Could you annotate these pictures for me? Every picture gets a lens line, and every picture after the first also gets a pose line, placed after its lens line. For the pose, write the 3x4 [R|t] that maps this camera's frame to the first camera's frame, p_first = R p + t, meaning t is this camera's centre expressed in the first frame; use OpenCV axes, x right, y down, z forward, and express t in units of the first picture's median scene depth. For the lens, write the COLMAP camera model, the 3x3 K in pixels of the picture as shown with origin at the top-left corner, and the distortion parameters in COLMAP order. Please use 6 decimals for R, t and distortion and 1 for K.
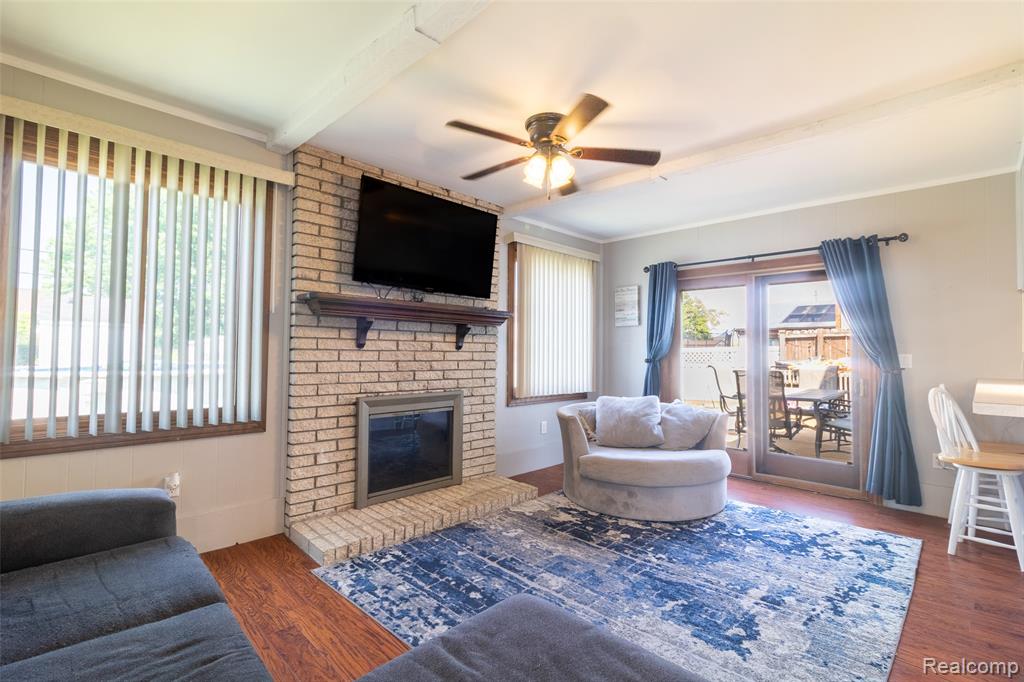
lens RADIAL K [[472.8, 0, 512.4], [0, 472.8, 335.9], [0, 0, 1]] dist [0.000807, 0.000636]
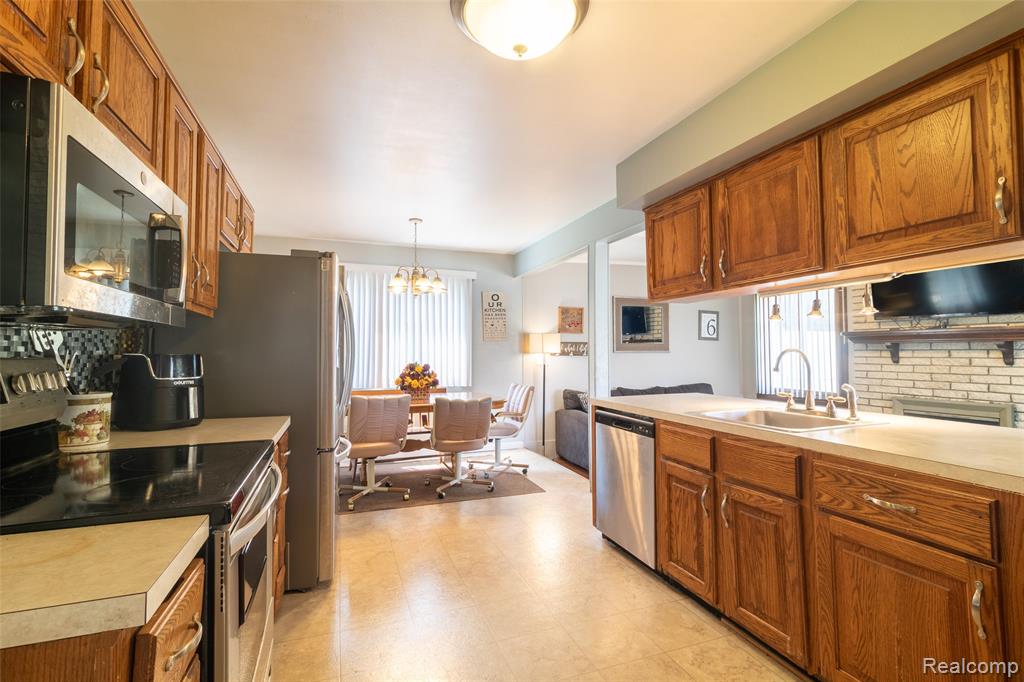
lens RADIAL K [[472.8, 0, 511.7], [0, 472.8, 335.9], [0, 0, 1]] dist [0.000807, 0.000636]
pose [[-0.428586, -0.042734, -0.902490, 1.610346], [0.029655, 0.997677, -0.061324, -0.004298], [0.903014, -0.053046, -0.426324, 0.578433]]
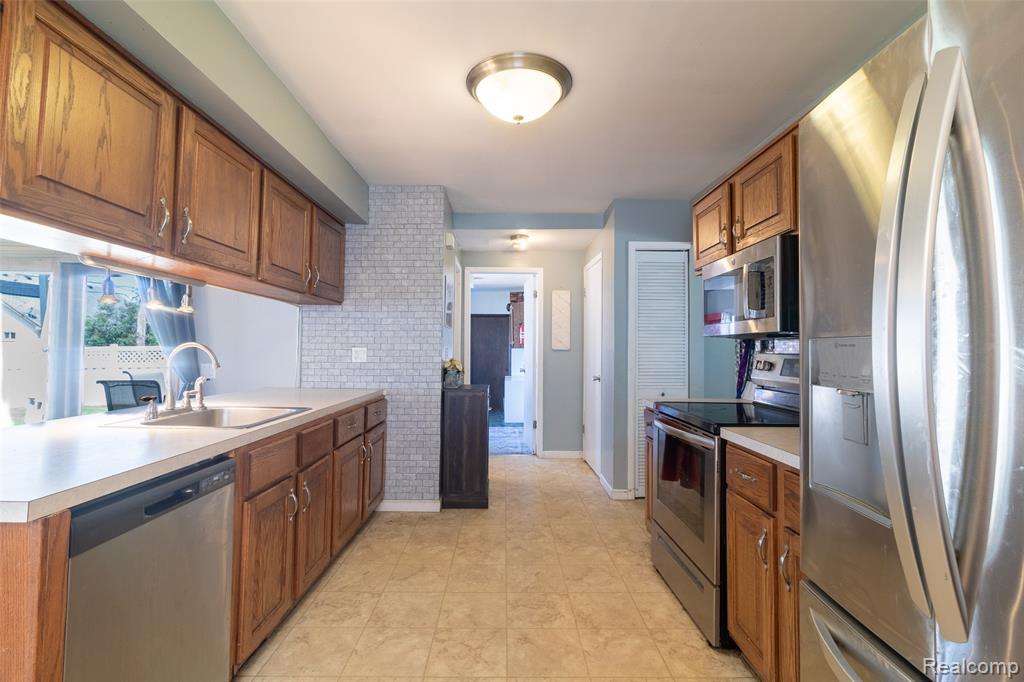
lens RADIAL K [[472.8, 0, 512.9], [0, 472.8, 339.7], [0, 0, 1]] dist [0.000807, 0.000636]
pose [[0.700385, 0.009929, 0.713696, 0.675357], [-0.026739, 0.999566, 0.012334, -0.039101], [-0.713264, -0.027722, 0.700347, -0.086604]]
